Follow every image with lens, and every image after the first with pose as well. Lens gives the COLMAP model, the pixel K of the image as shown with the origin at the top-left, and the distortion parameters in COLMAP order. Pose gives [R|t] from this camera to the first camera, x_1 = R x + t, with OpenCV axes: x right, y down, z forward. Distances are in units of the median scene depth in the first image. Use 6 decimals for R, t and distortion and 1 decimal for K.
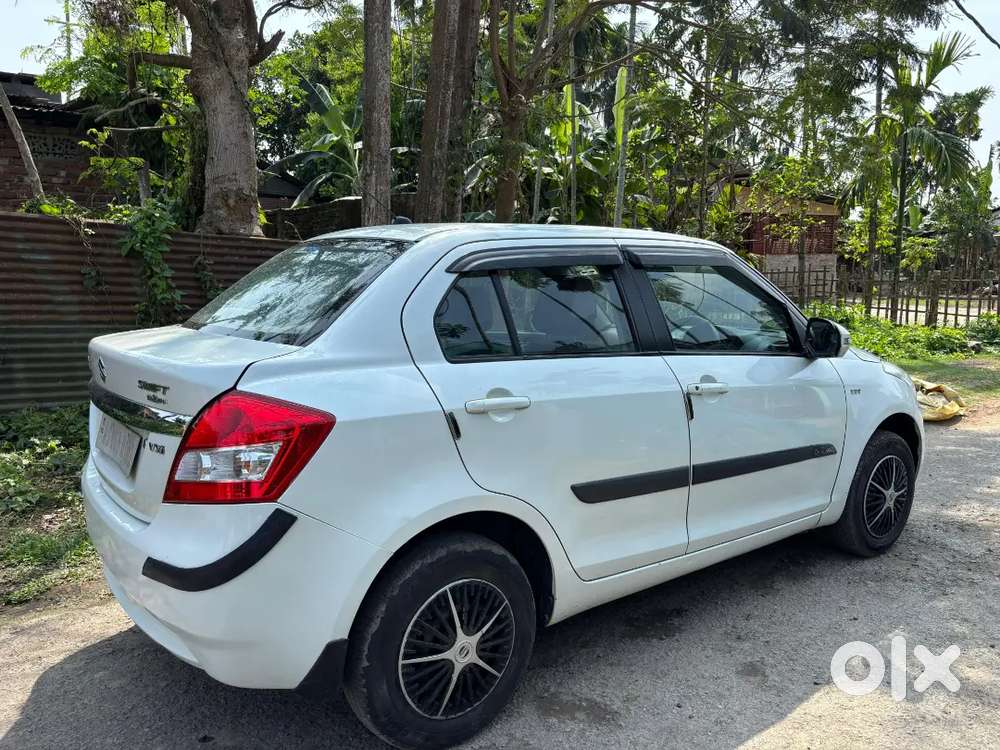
lens RADIAL K [[757.5, 0, 503.6], [0, 757.5, 372.7], [0, 0, 1]] dist [0.037954, -0.047582]
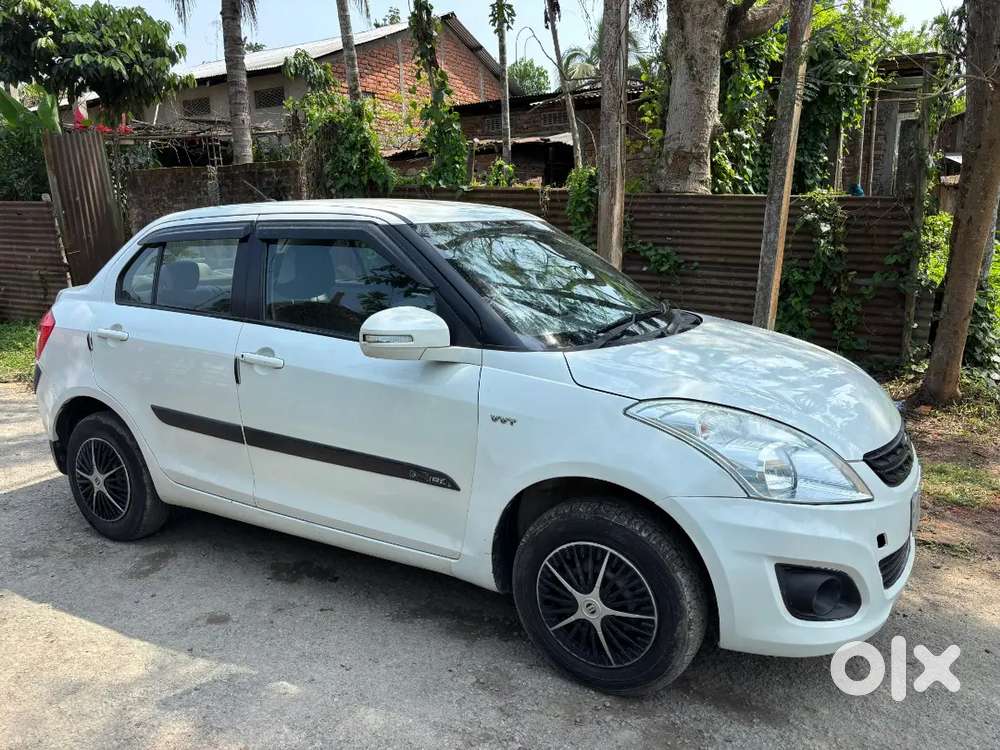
lens RADIAL K [[757.5, 0, 503.6], [0, 757.5, 372.7], [0, 0, 1]] dist [0.037954, -0.047582]
pose [[0.381448, 0.173020, -0.908054, 1.345153], [-0.103564, 0.984142, 0.144013, -0.146043], [0.918570, 0.039108, 0.393318, 0.897801]]
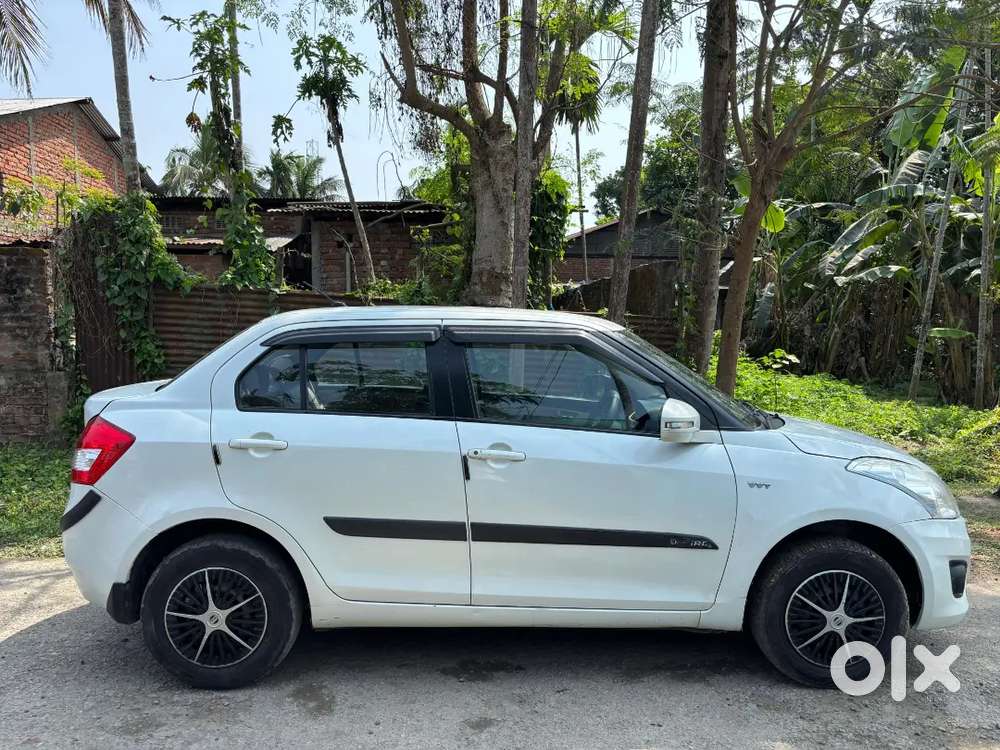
lens RADIAL K [[757.5, 0, 503.6], [0, 757.5, 372.7], [0, 0, 1]] dist [0.037954, -0.047582]
pose [[0.808573, 0.042705, -0.586845, 0.912925], [-0.086588, 0.995140, -0.046887, -0.047070], [0.581990, 0.088725, 0.808341, 0.115433]]
